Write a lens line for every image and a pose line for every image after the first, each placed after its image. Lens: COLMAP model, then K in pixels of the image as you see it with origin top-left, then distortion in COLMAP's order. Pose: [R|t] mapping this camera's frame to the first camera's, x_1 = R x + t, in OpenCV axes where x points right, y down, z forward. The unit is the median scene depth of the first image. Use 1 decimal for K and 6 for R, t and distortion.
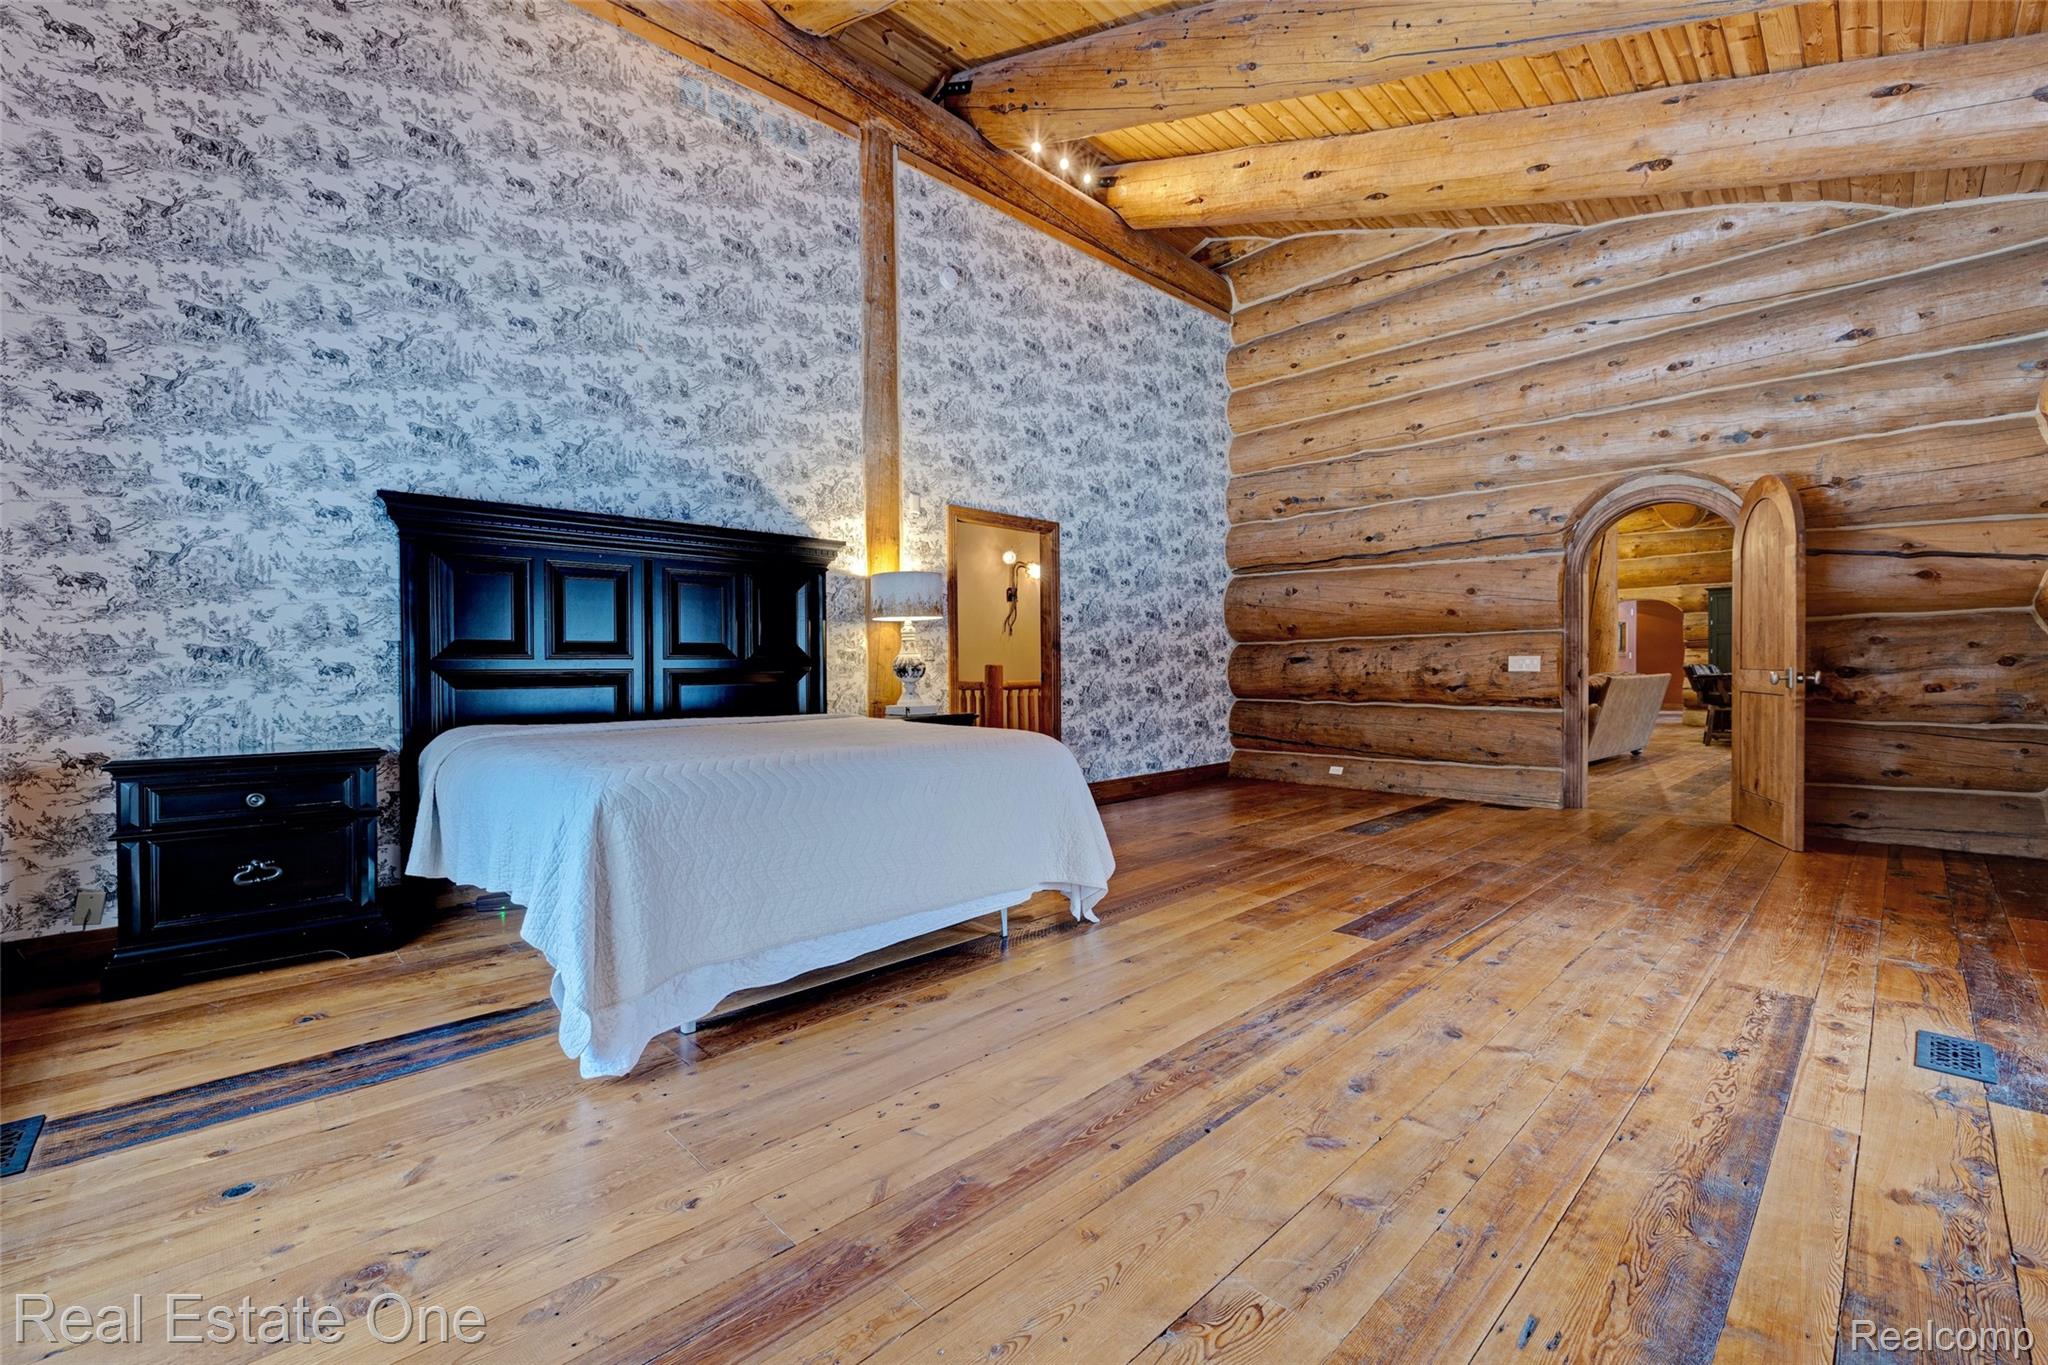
lens RADIAL K [[874.6, 0, 1046.5], [0, 874.6, 681.4], [0, 0, 1]] dist [-0.002478, 0.000438]
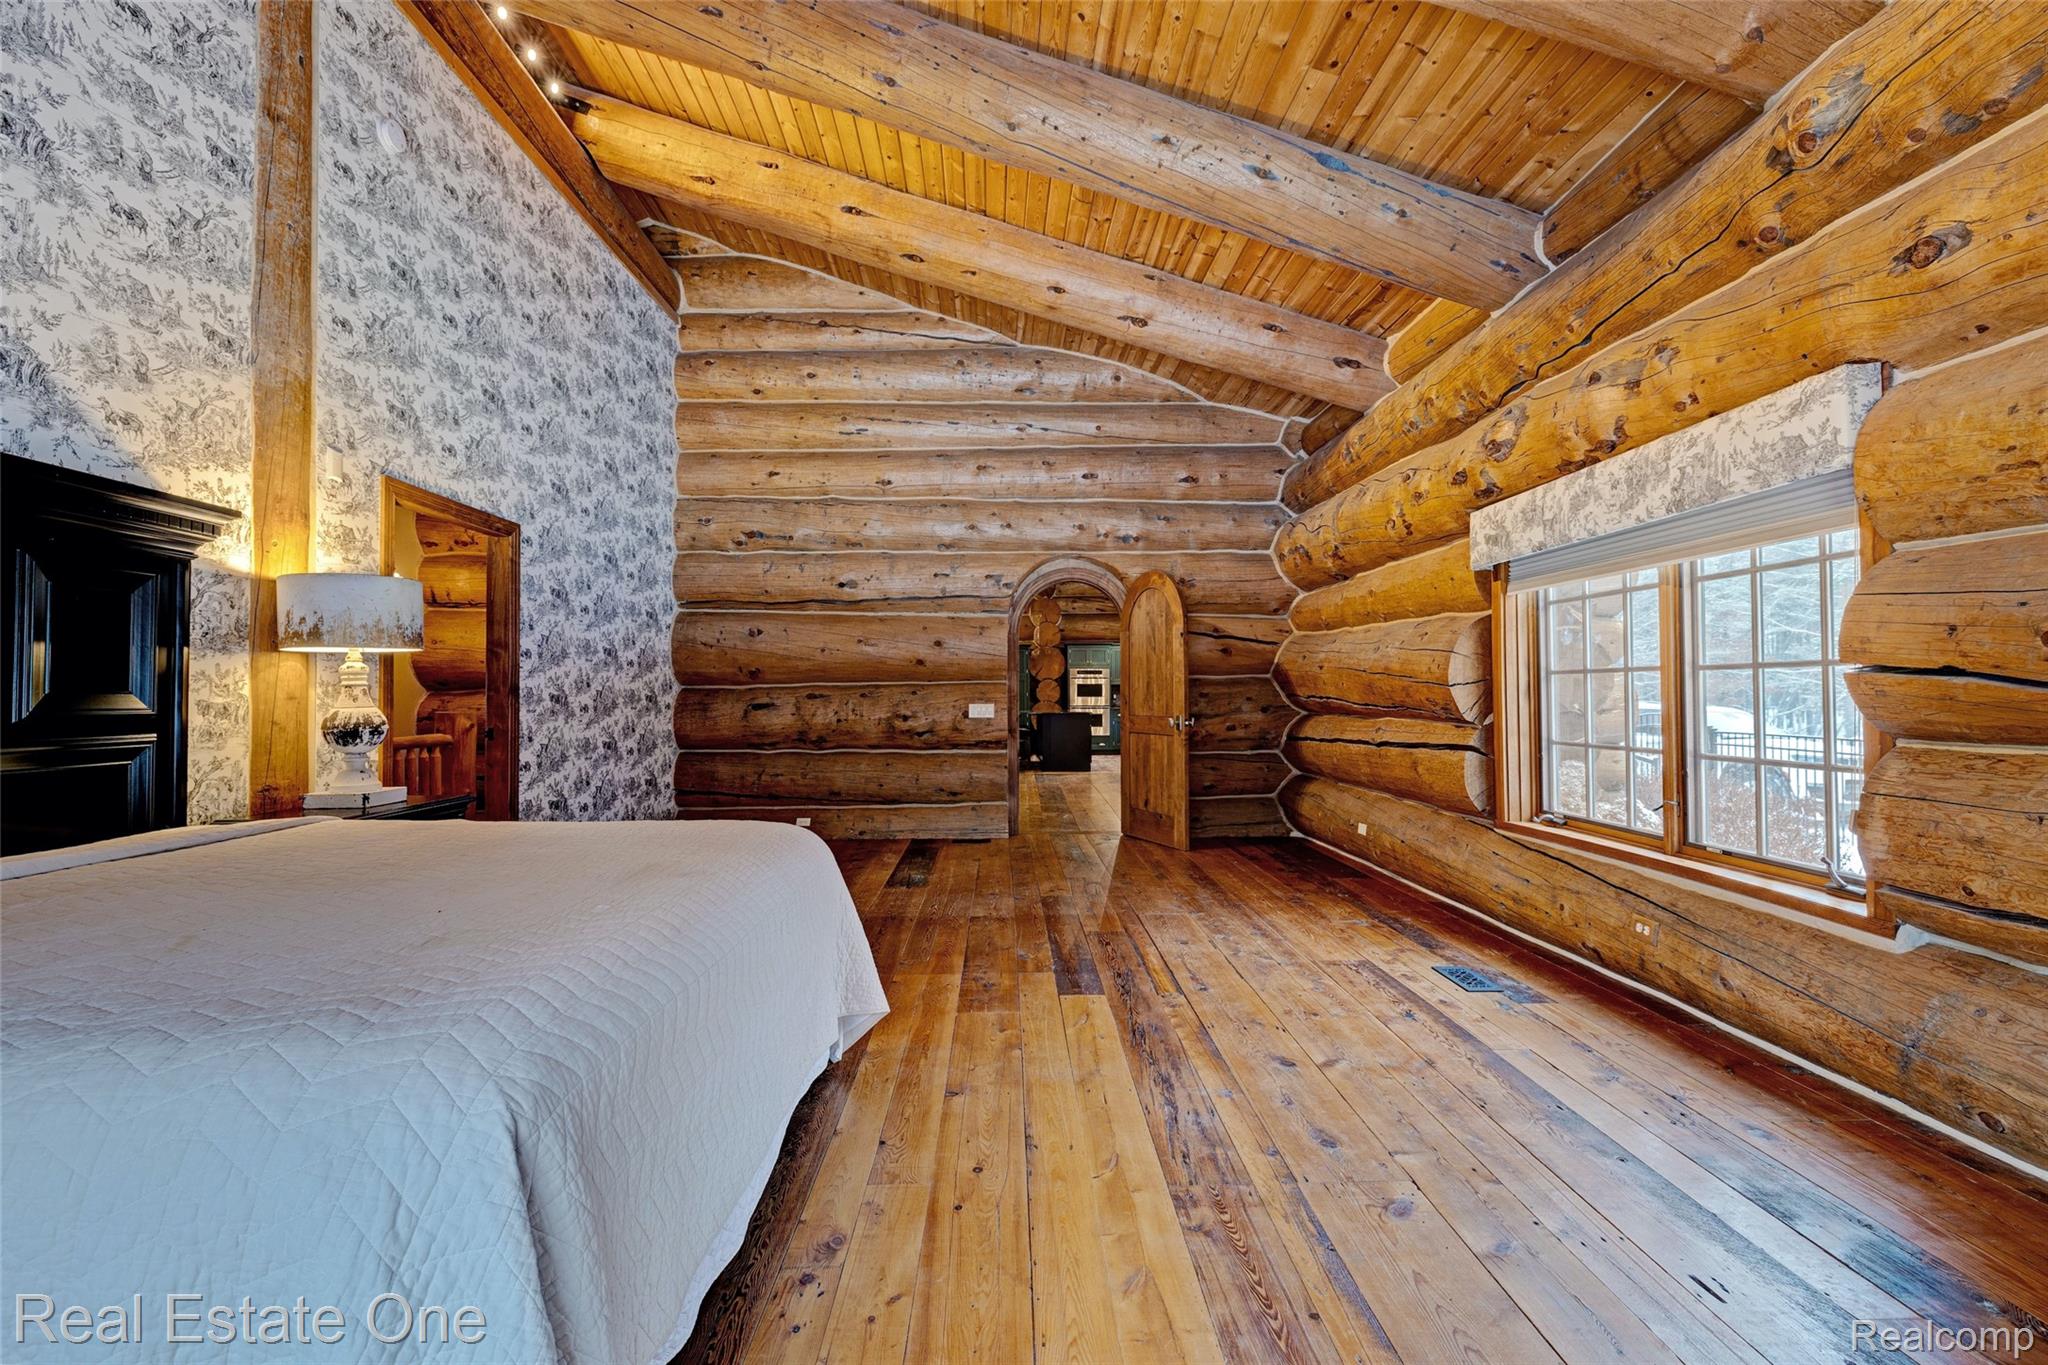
lens RADIAL K [[874.6, 0, 1034.0], [0, 874.6, 679.1], [0, 0, 1]] dist [-0.002478, 0.000438]
pose [[0.680727, 0.019554, 0.732276, -0.266907], [0.011463, 0.999237, -0.037339, -0.021206], [-0.732448, 0.033811, 0.679983, 0.216258]]
